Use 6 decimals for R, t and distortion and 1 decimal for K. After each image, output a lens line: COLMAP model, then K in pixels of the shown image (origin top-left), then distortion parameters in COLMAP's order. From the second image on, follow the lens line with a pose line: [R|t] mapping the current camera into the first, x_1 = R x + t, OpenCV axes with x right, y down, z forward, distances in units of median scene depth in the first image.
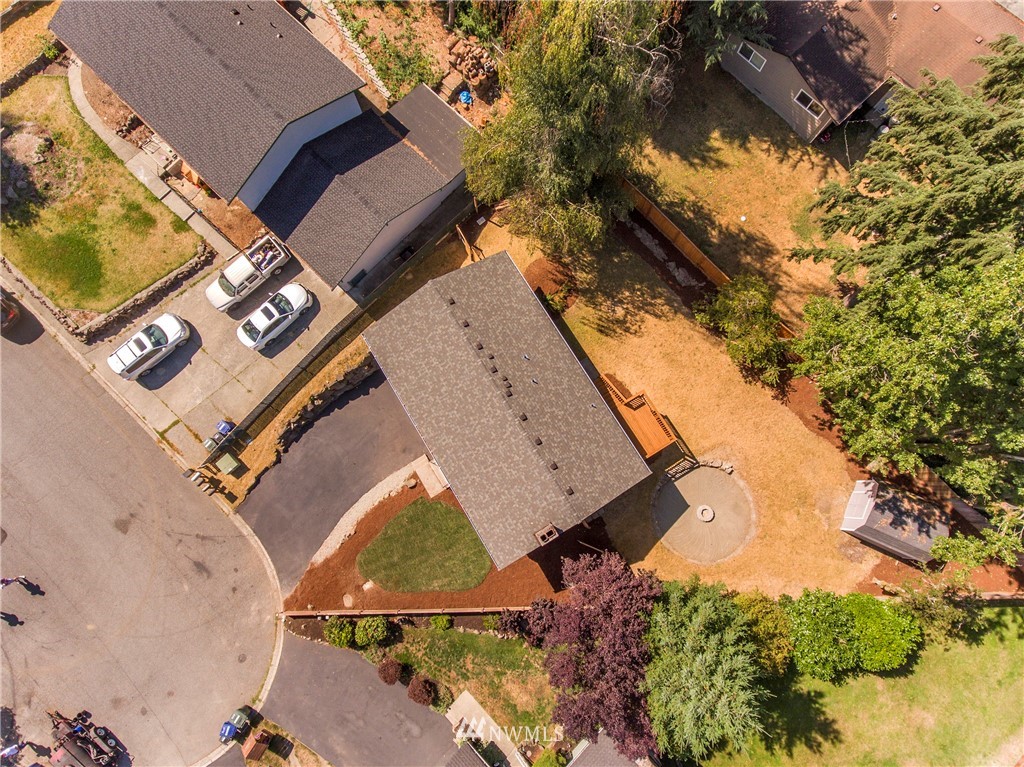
lens RADIAL K [[609.9, 0, 515.1], [0, 609.9, 381.7], [0, 0, 1]] dist [0.020185, 0.000701]
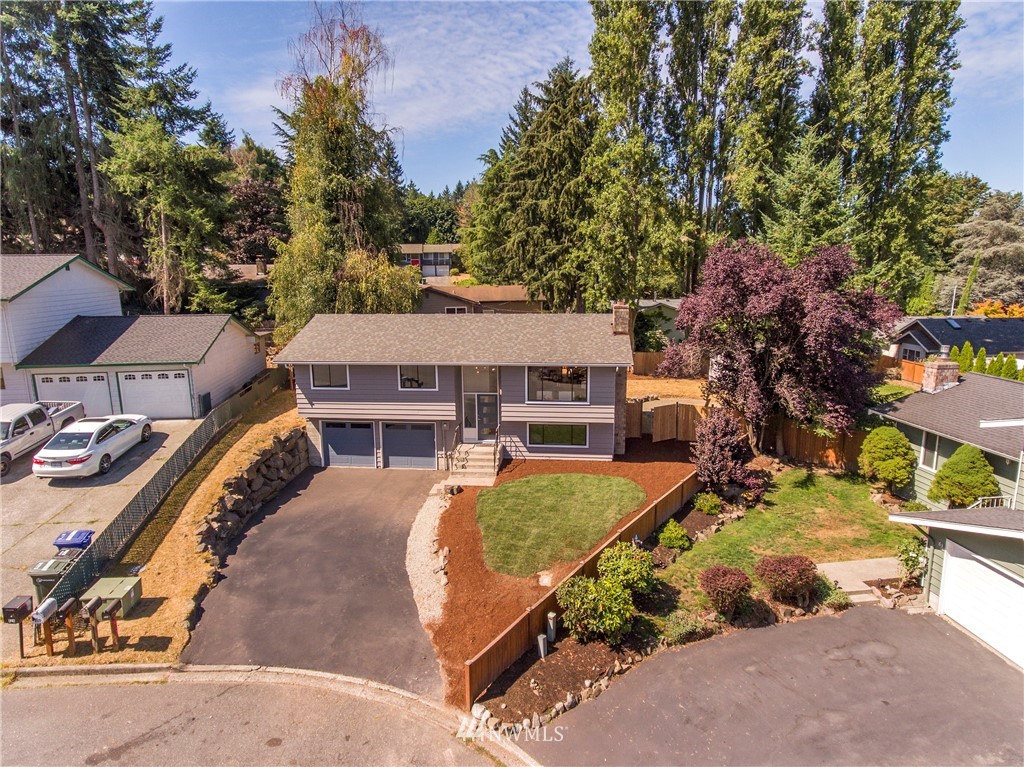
lens RADIAL K [[609.9, 0, 513.5], [0, 609.9, 383.9], [0, 0, 1]] dist [0.020185, 0.000701]
pose [[0.616759, -0.142432, 0.774158, -0.600178], [0.771147, 0.306645, -0.557943, 0.527129], [-0.157923, 0.941107, 0.298962, 0.698258]]
